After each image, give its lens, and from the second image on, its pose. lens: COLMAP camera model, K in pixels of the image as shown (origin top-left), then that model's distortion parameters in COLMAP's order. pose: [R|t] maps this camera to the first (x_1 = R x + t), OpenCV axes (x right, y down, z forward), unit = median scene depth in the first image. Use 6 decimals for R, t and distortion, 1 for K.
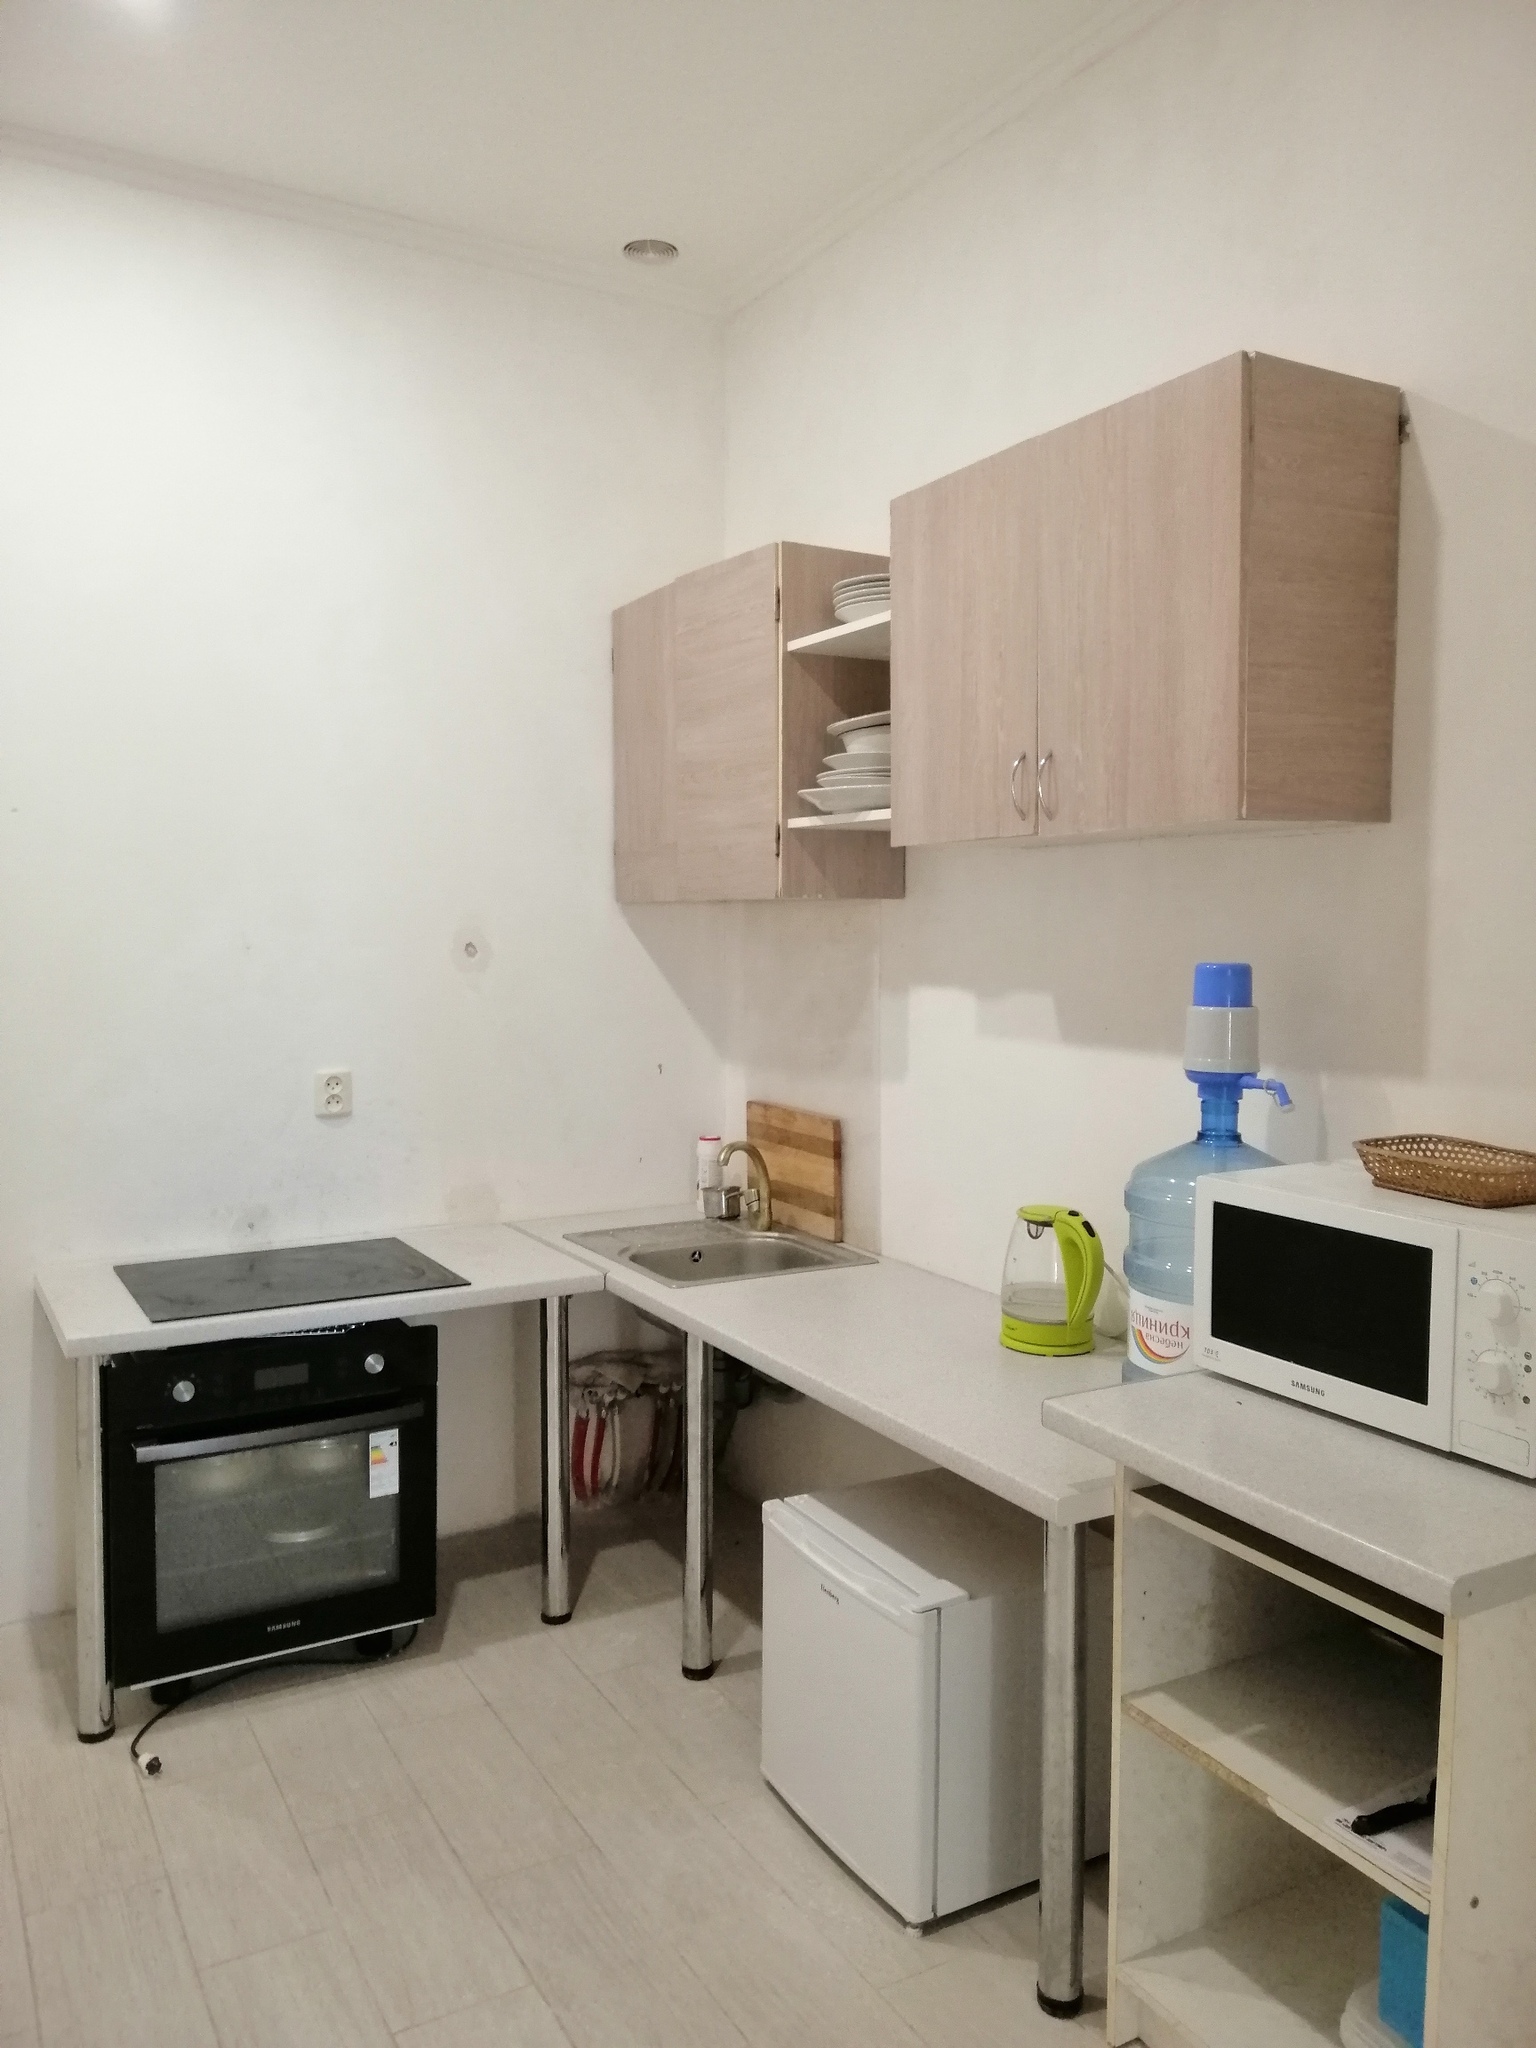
lens RADIAL K [[1551.9, 0, 773.5], [0, 1551.9, 1018.0], [0, 0, 1]] dist [0.091235, -0.145352]
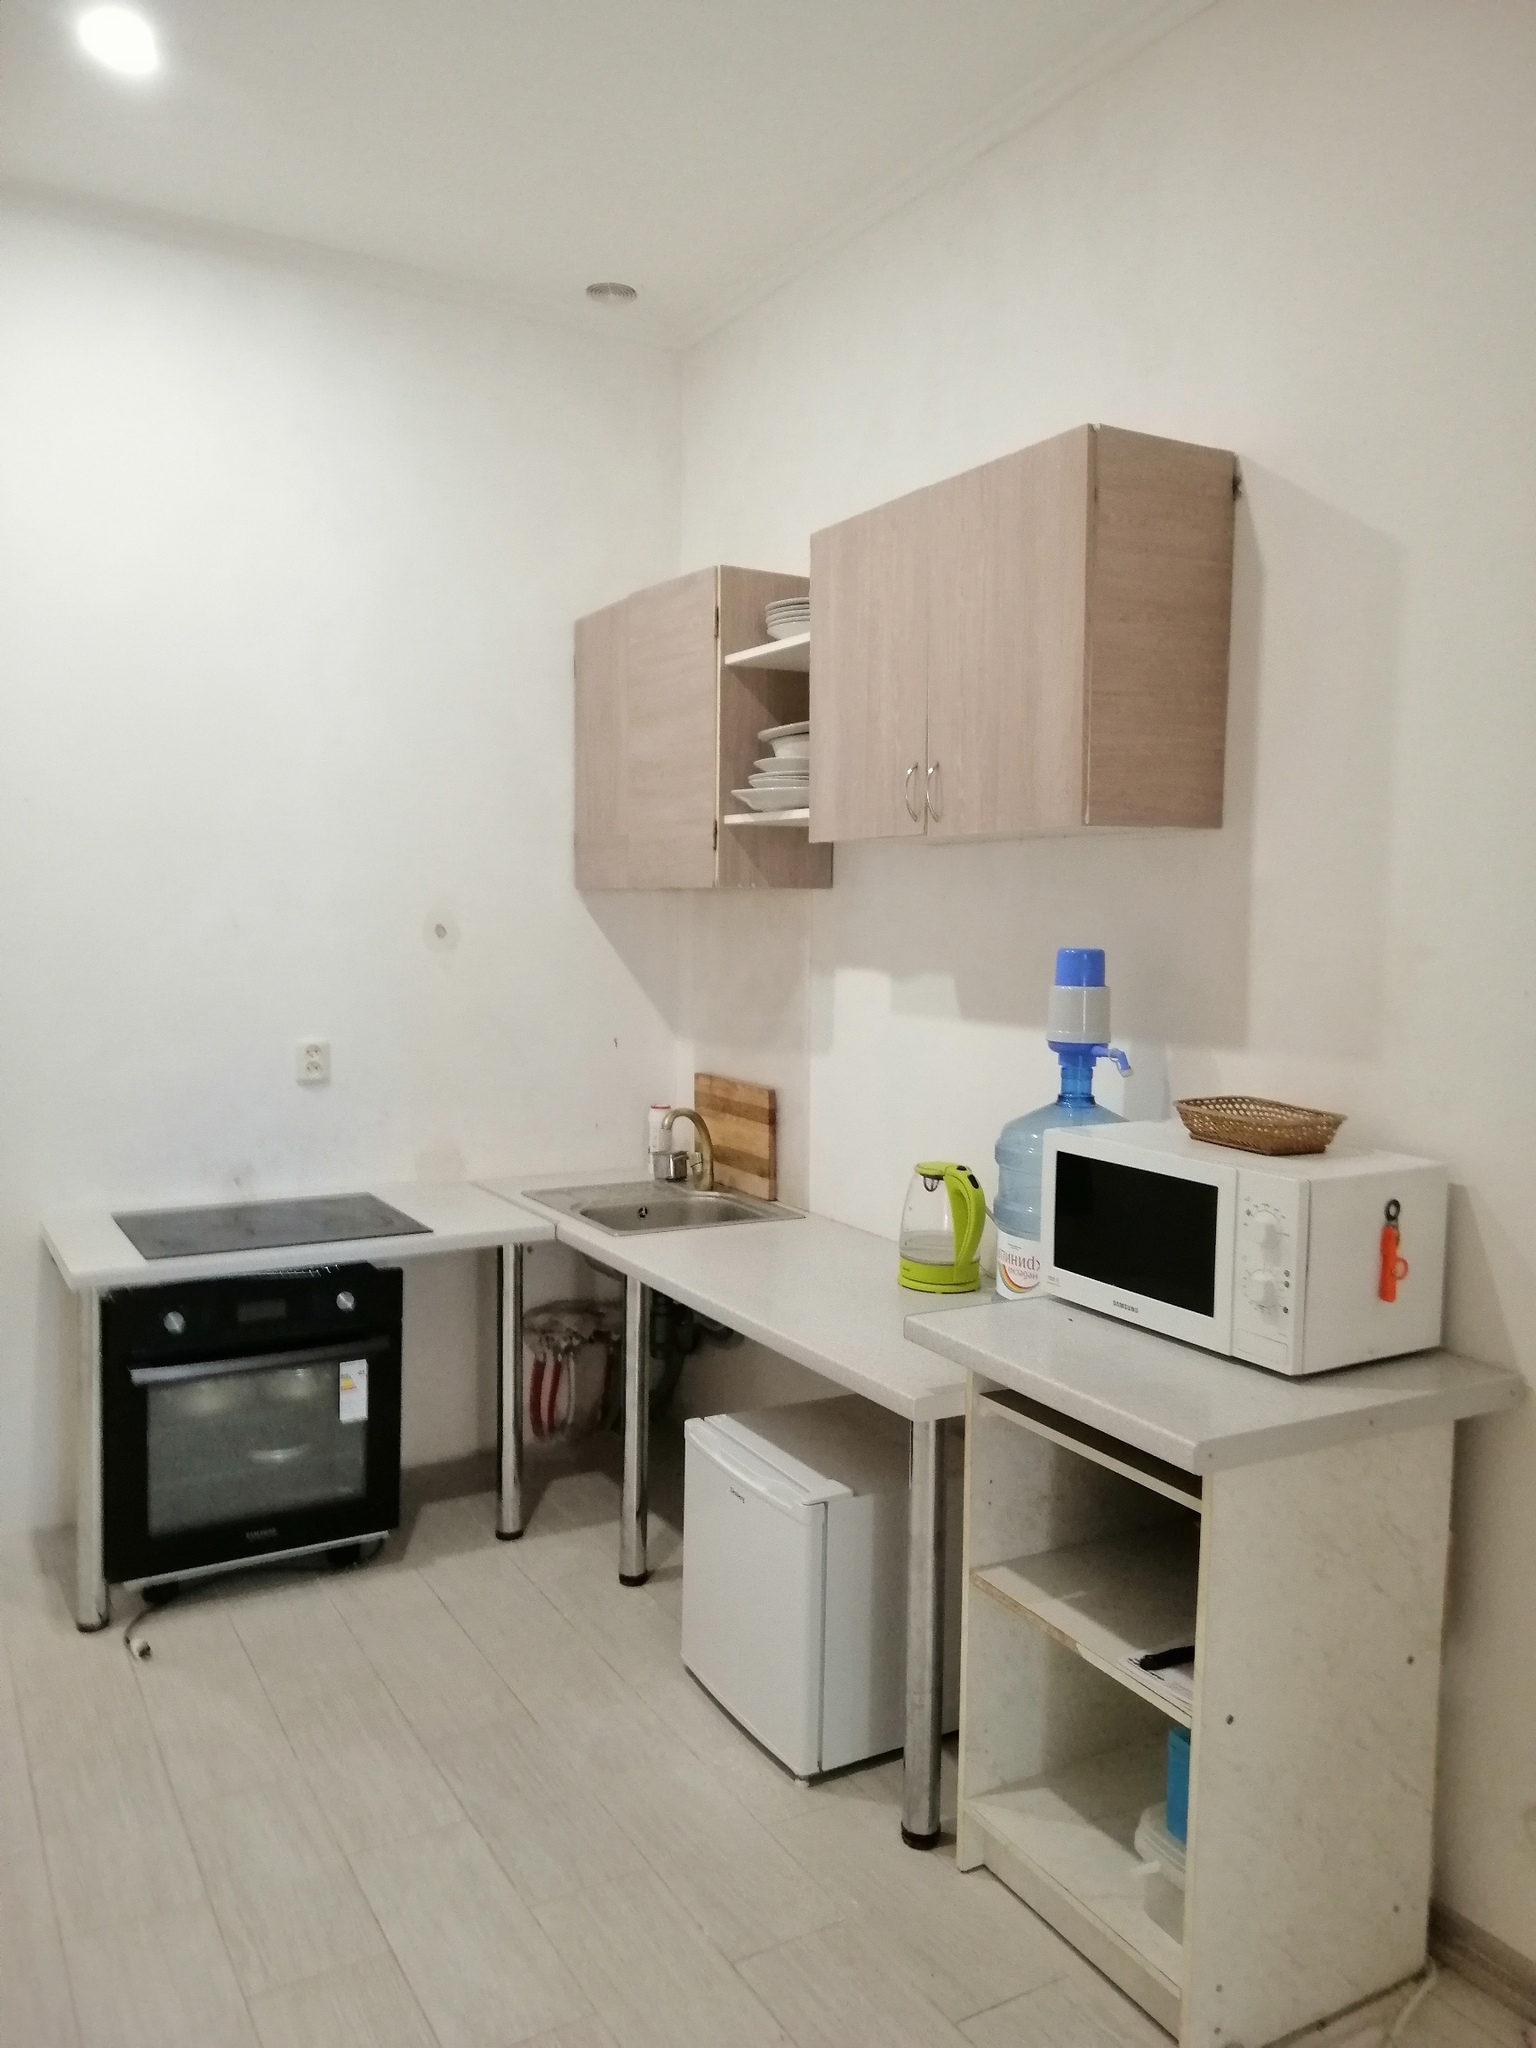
lens RADIAL K [[1563.2, 0, 775.9], [0, 1563.2, 1013.6], [0, 0, 1]] dist [0.096980, -0.181222]
pose [[0.999941, 0.010693, 0.001644, 0.052708], [-0.010700, 0.999932, 0.004576, 0.008695], [-0.001595, -0.004593, 0.999988, -0.135669]]
